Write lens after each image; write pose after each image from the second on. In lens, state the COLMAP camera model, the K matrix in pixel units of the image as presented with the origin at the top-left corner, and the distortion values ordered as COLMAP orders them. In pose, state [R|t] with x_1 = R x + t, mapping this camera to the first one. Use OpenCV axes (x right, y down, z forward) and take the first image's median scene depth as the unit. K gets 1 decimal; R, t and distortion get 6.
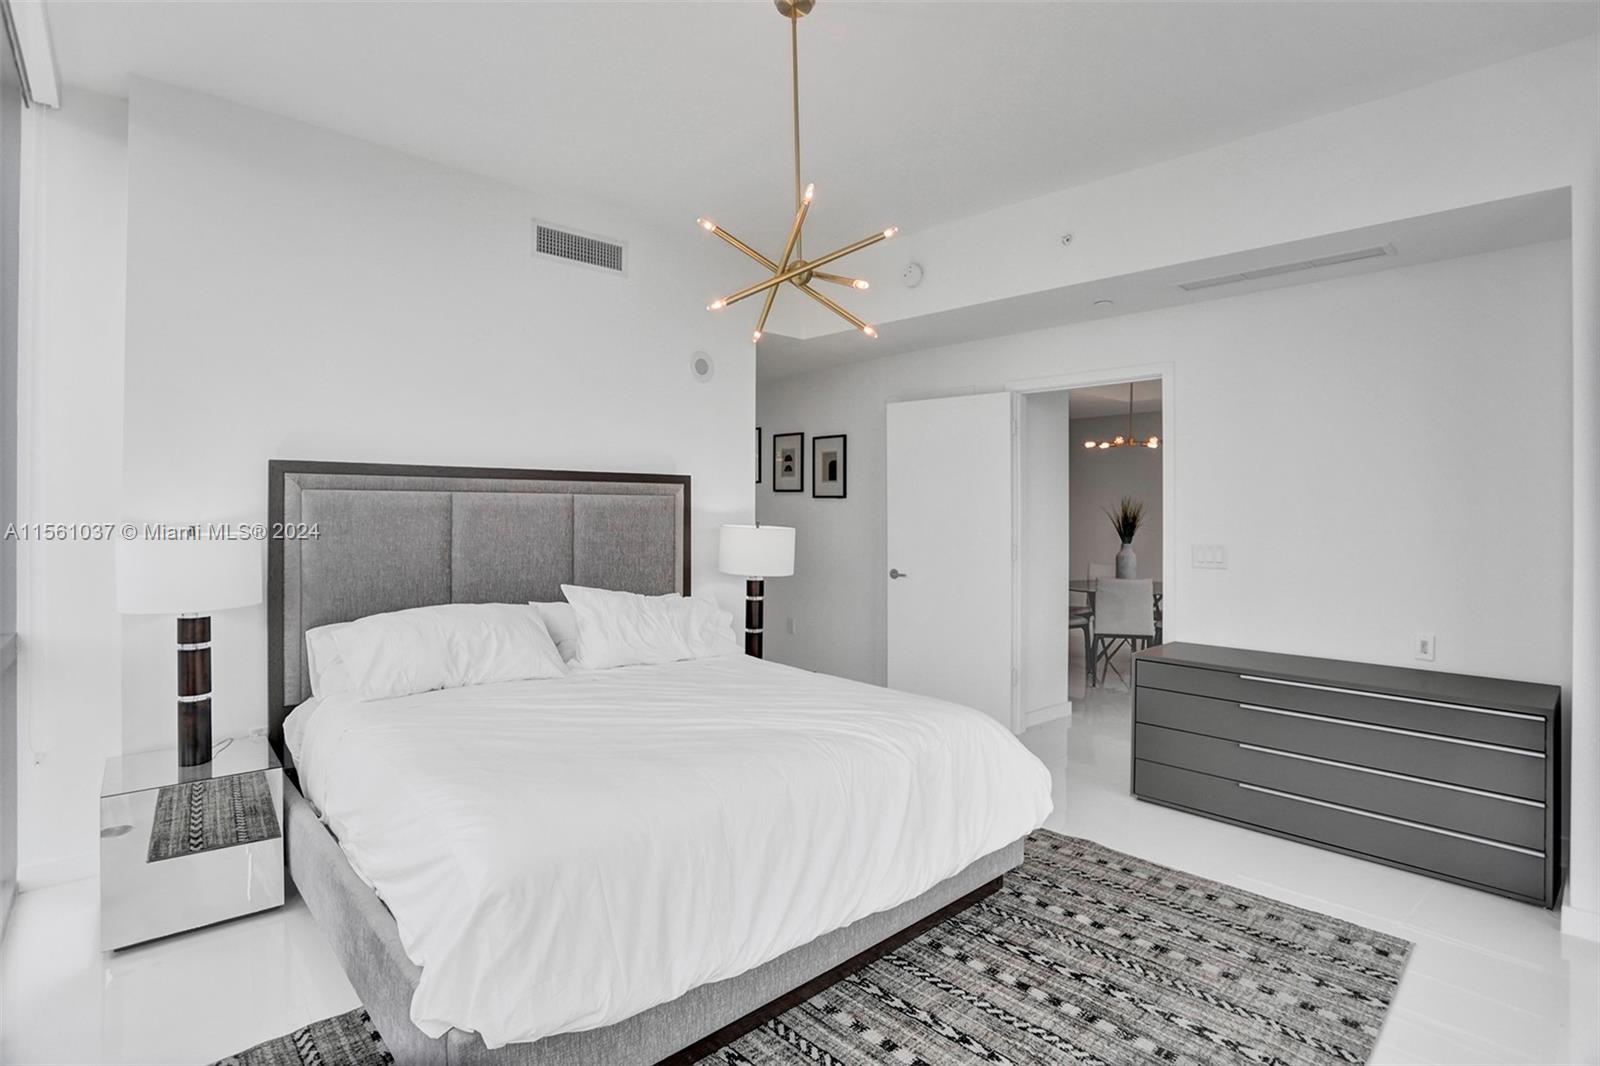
lens RADIAL K [[791.9, 0, 798.6], [0, 791.9, 519.4], [0, 0, 1]] dist [-0.076607, 0.030695]
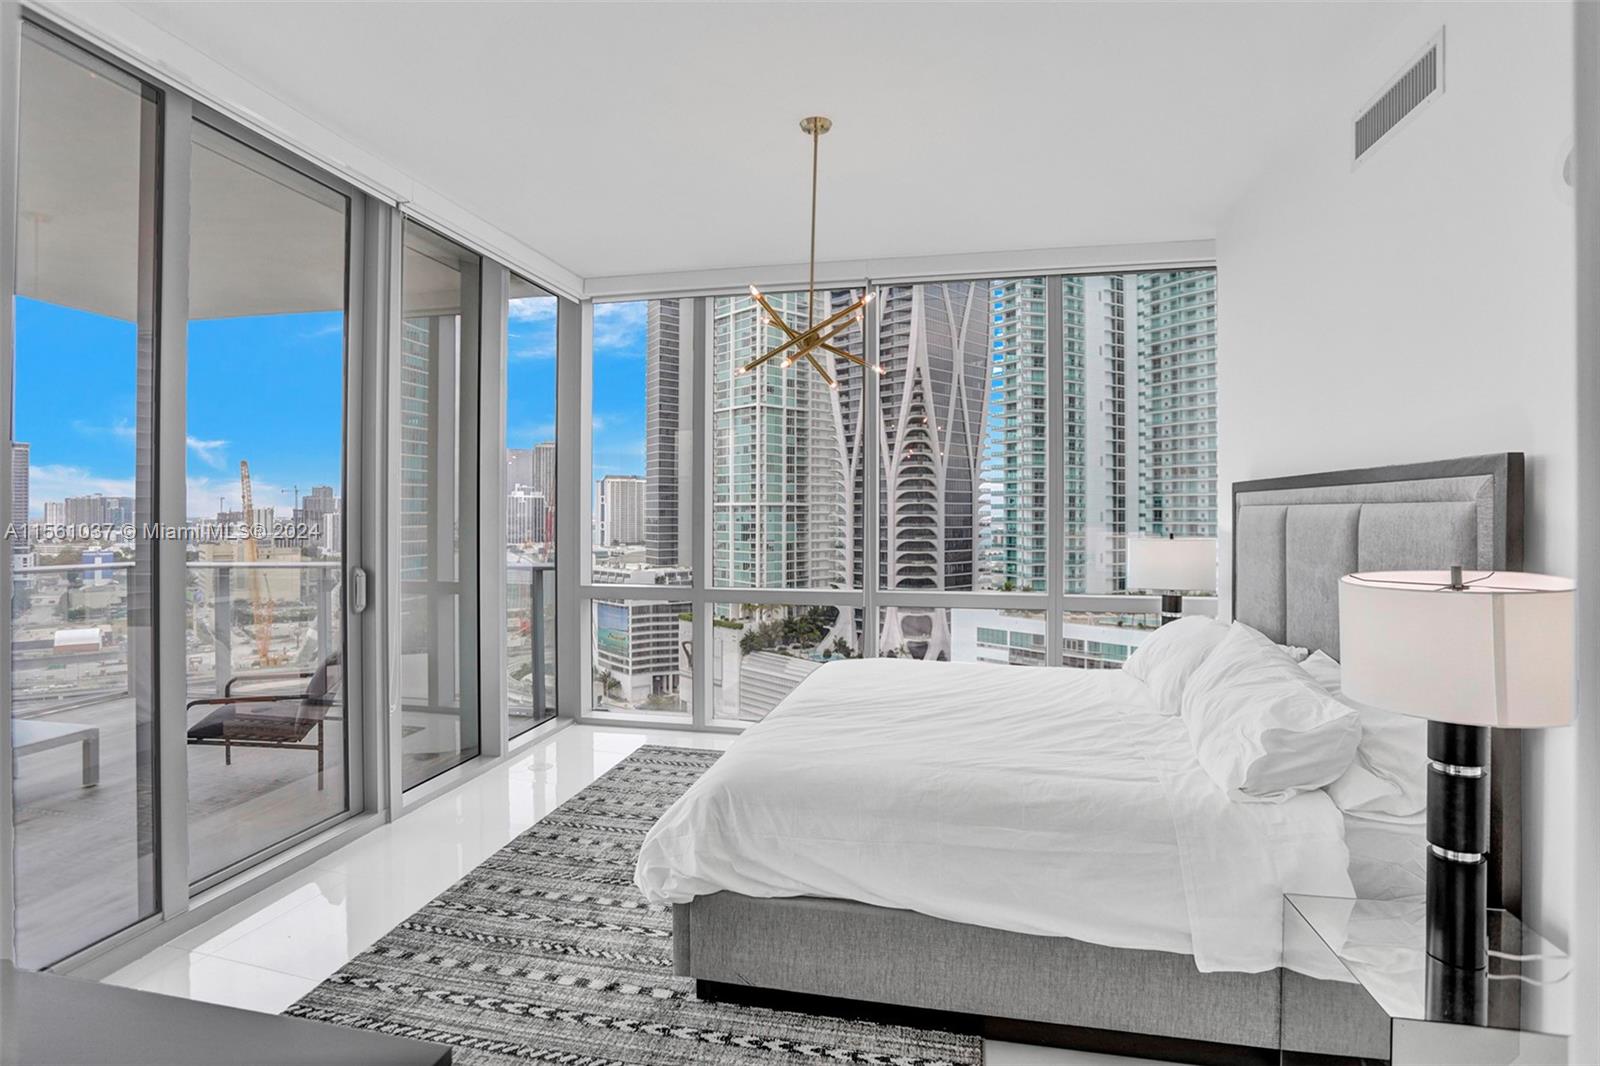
lens RADIAL K [[791.9, 0, 796.4], [0, 791.9, 519.3], [0, 0, 1]] dist [-0.076607, 0.030695]
pose [[-0.820092, -0.001710, -0.572229, 0.735584], [-0.007326, 0.999945, 0.007512, -0.033331], [0.572185, 0.010352, -0.820059, 1.973592]]
